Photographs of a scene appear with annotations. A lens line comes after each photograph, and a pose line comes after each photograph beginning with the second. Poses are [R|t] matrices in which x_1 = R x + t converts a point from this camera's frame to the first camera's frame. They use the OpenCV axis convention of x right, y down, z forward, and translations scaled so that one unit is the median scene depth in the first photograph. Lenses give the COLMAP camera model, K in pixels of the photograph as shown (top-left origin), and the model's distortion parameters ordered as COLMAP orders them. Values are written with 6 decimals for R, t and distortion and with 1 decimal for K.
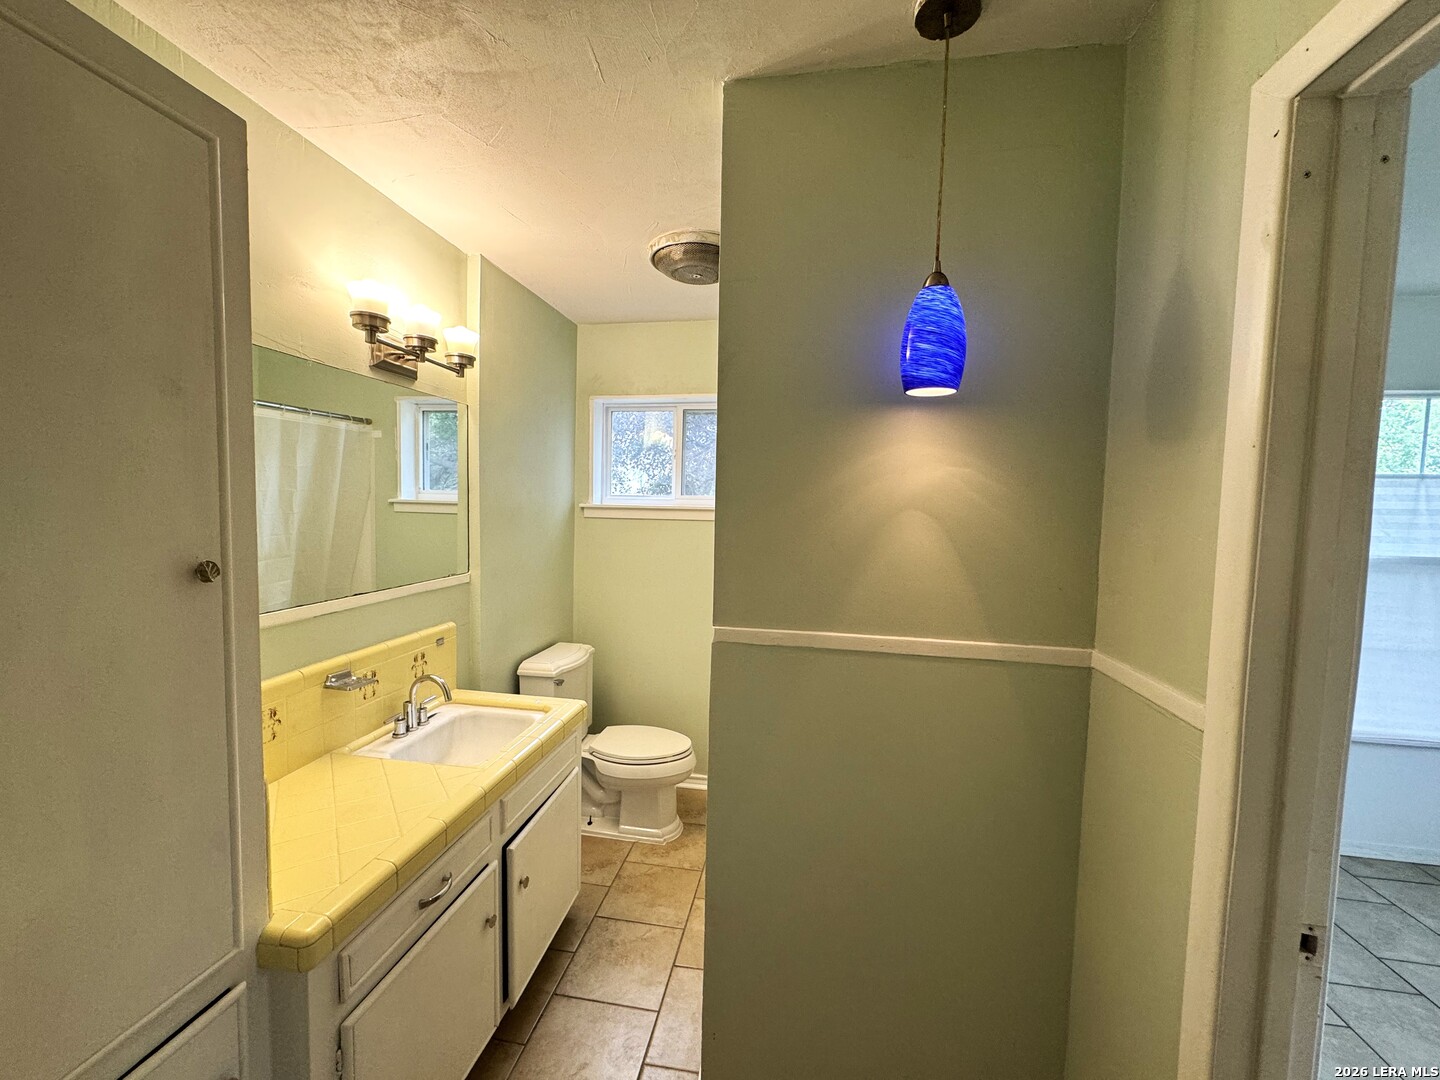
lens RADIAL K [[575.3, 0, 725.1], [0, 575.3, 542.0], [0, 0, 1]] dist [-0.001450, 0.000022]
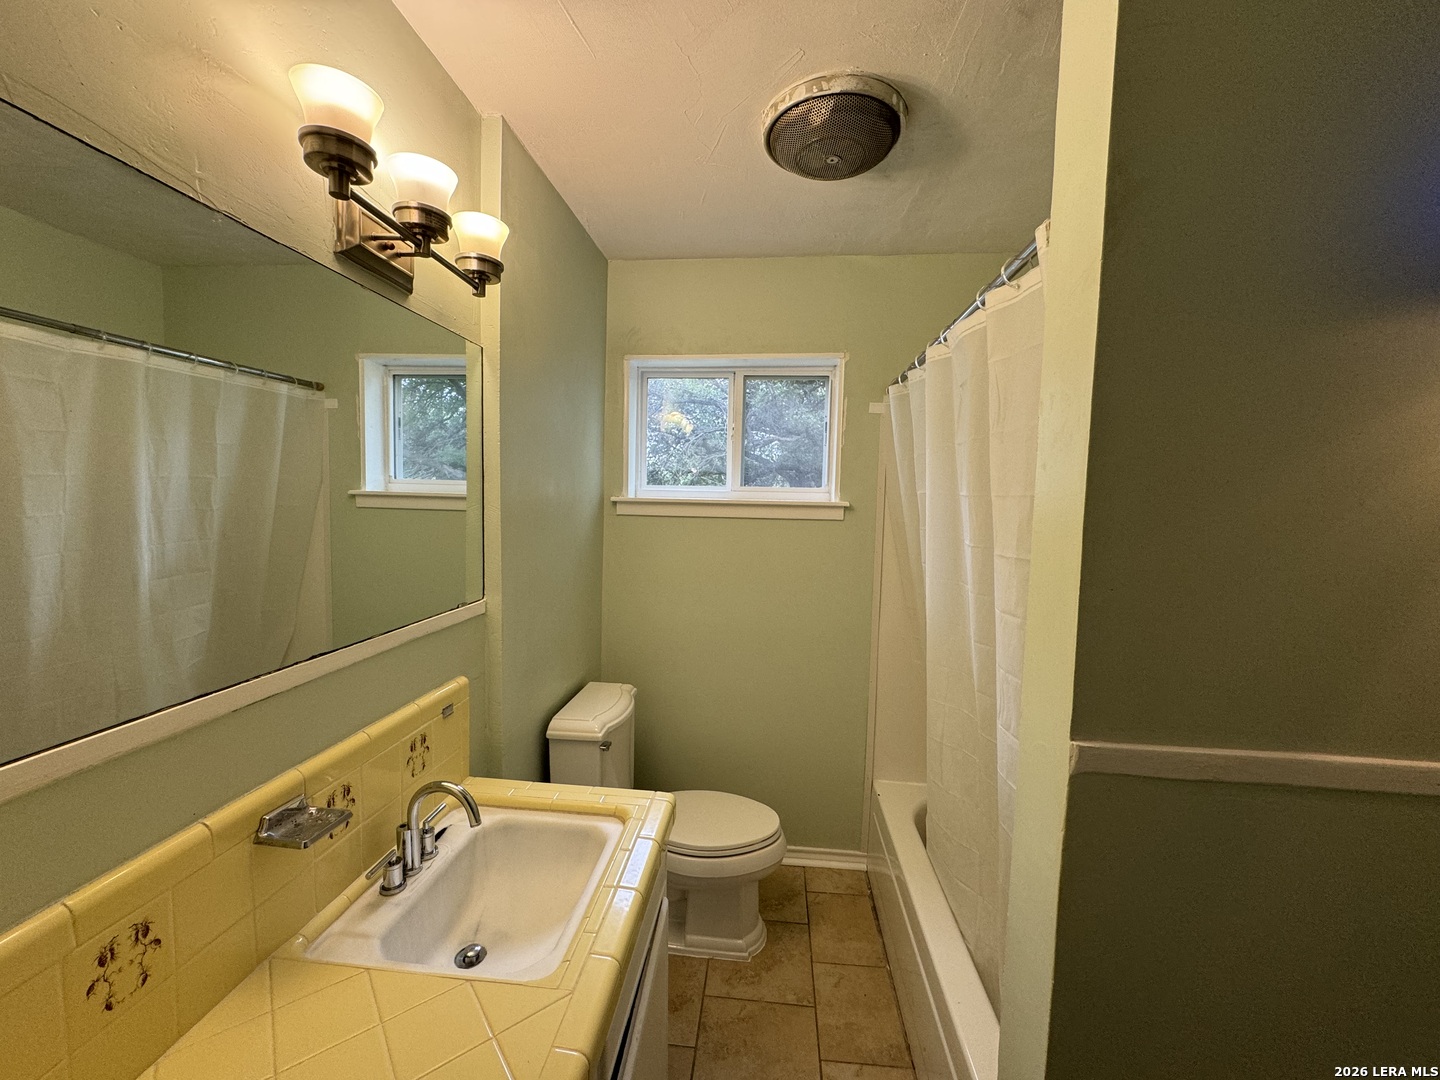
lens RADIAL K [[575.3, 0, 725.1], [0, 575.3, 542.0], [0, 0, 1]] dist [-0.001450, 0.000022]
pose [[0.997669, -0.003831, 0.068133, -0.219344], [0.003139, 0.999942, 0.010262, -0.020227], [-0.068169, -0.010025, 0.997623, 0.325228]]
